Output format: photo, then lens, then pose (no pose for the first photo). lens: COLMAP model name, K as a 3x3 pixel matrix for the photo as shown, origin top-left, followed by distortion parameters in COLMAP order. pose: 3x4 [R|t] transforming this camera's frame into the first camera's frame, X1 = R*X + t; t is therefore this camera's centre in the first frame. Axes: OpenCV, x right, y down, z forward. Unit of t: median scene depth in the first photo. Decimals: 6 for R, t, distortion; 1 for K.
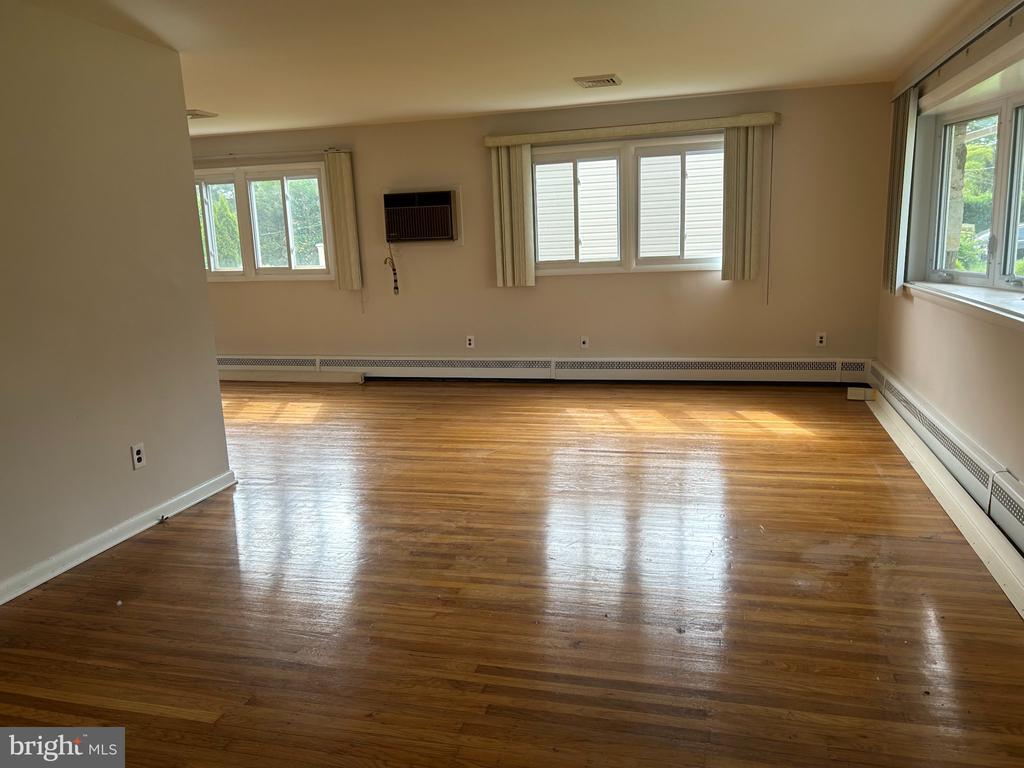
lens RADIAL K [[765.9, 0, 515.8], [0, 765.9, 387.0], [0, 0, 1]] dist [0.077102, -0.106255]
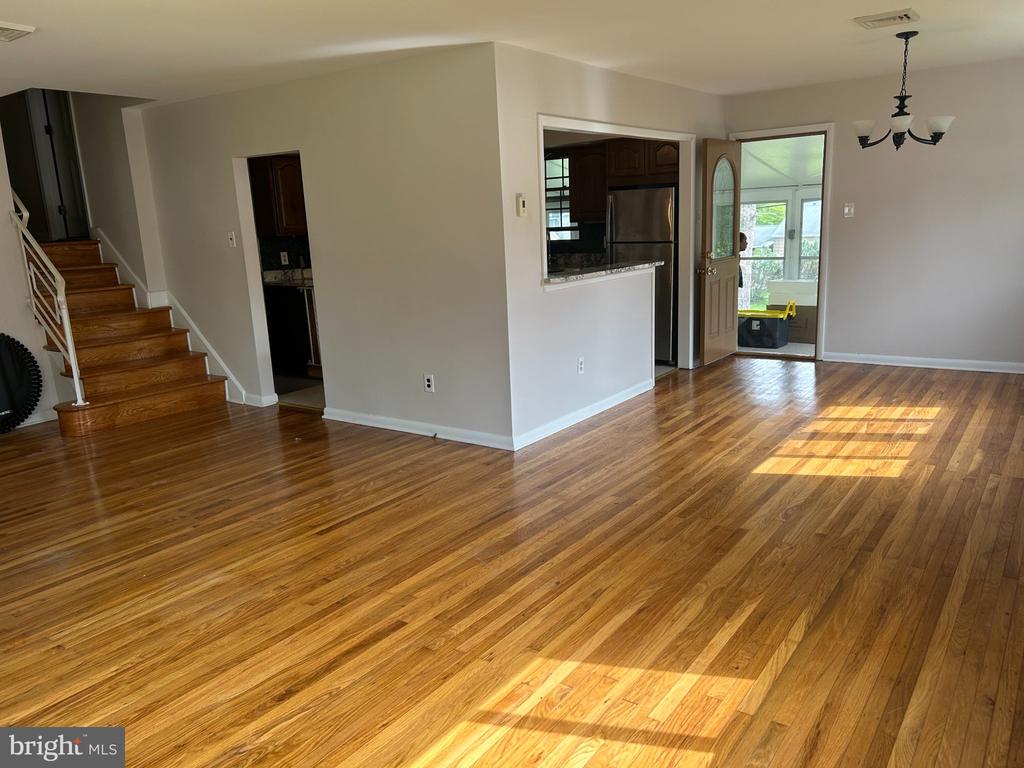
lens RADIAL K [[765.9, 0, 515.8], [0, 765.9, 387.0], [0, 0, 1]] dist [0.077102, -0.106255]
pose [[-0.347377, 0.256522, -0.901957, 0.368866], [-0.127094, 0.940101, 0.316320, -0.191081], [0.929073, 0.224515, -0.293967, 0.845078]]
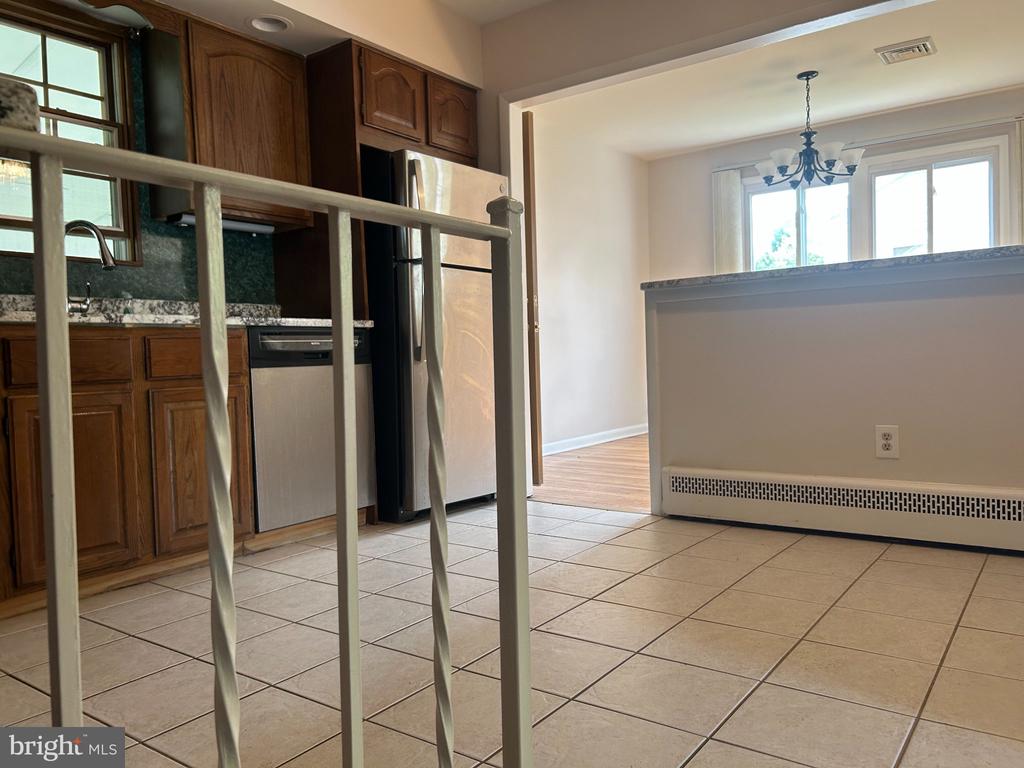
lens RADIAL K [[775.8, 0, 498.5], [0, 775.8, 385.3], [0, 0, 1]] dist [0.042877, -0.056398]
pose [[0.931773, 0.018428, -0.362574, -0.437017], [-0.072290, 0.988129, -0.135556, 0.072329], [0.355772, 0.152518, 0.922044, 0.208159]]
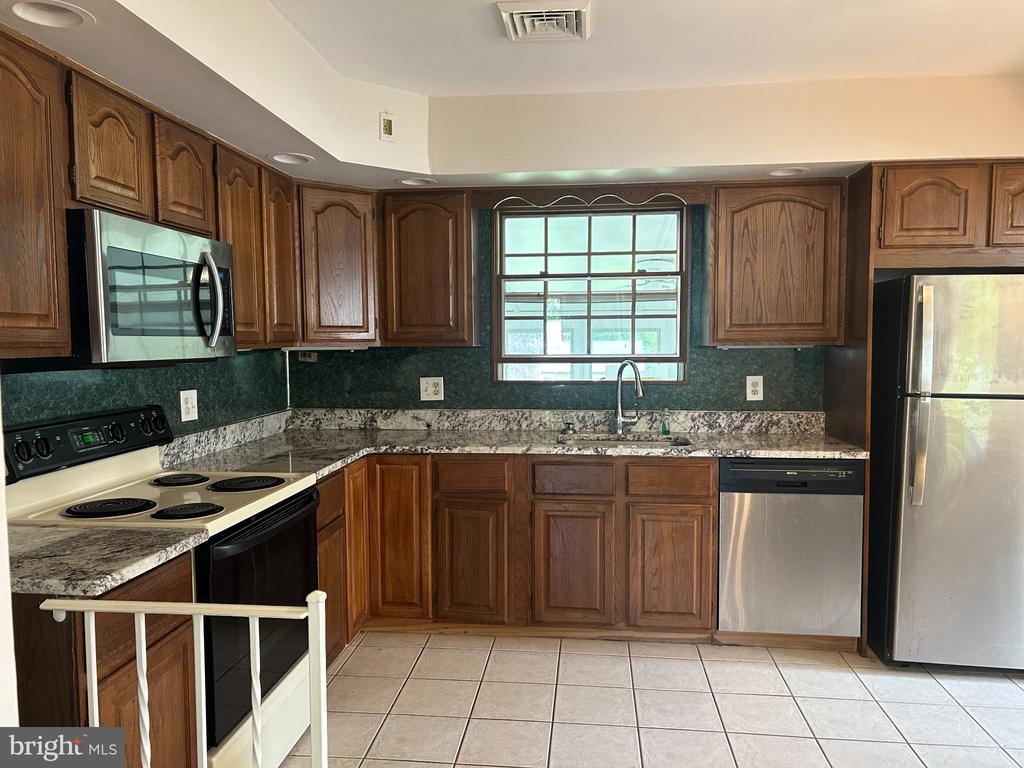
lens RADIAL K [[769.9, 0, 510.0], [0, 769.9, 389.2], [0, 0, 1]] dist [0.106506, -0.134468]
pose [[0.157628, 0.102867, -0.982126, -0.265038], [-0.195703, 0.978087, 0.071035, -0.052379], [0.967912, 0.181008, 0.174305, 0.317697]]
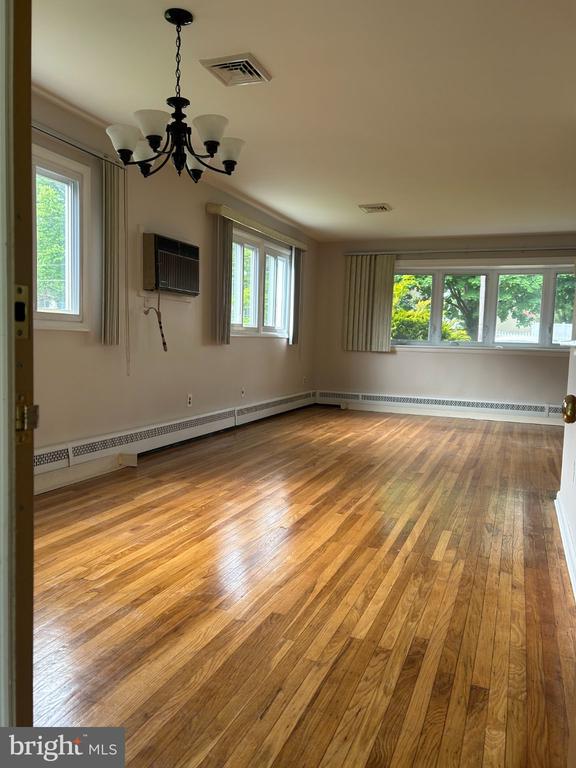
lens RADIAL K [[574.4, 0, 285.6], [0, 574.4, 385.2], [0, 0, 1]] dist [0.077102, -0.106255]
pose [[0.118092, -0.039203, 0.992229, -0.802811], [0.157441, 0.987320, 0.020270, -0.076893], [-0.980442, 0.153824, 0.122767, 0.817617]]
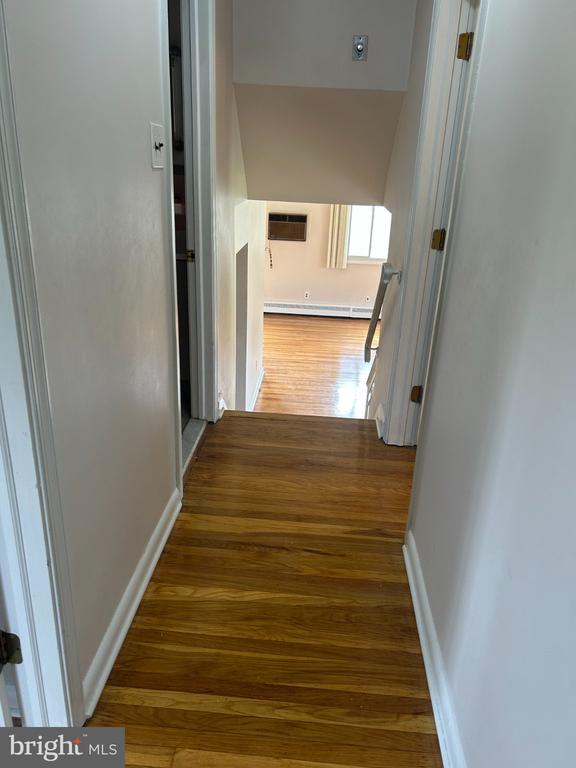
lens RADIAL K [[577.0, 0, 290.6], [0, 577.0, 382.3], [0, 0, 1]] dist [0.085320, -0.077906]
pose [[0.975854, 0.003164, 0.218402, -0.427569], [-0.040666, 0.985045, 0.167429, -0.087860], [-0.214606, -0.172268, 0.961389, -0.423333]]
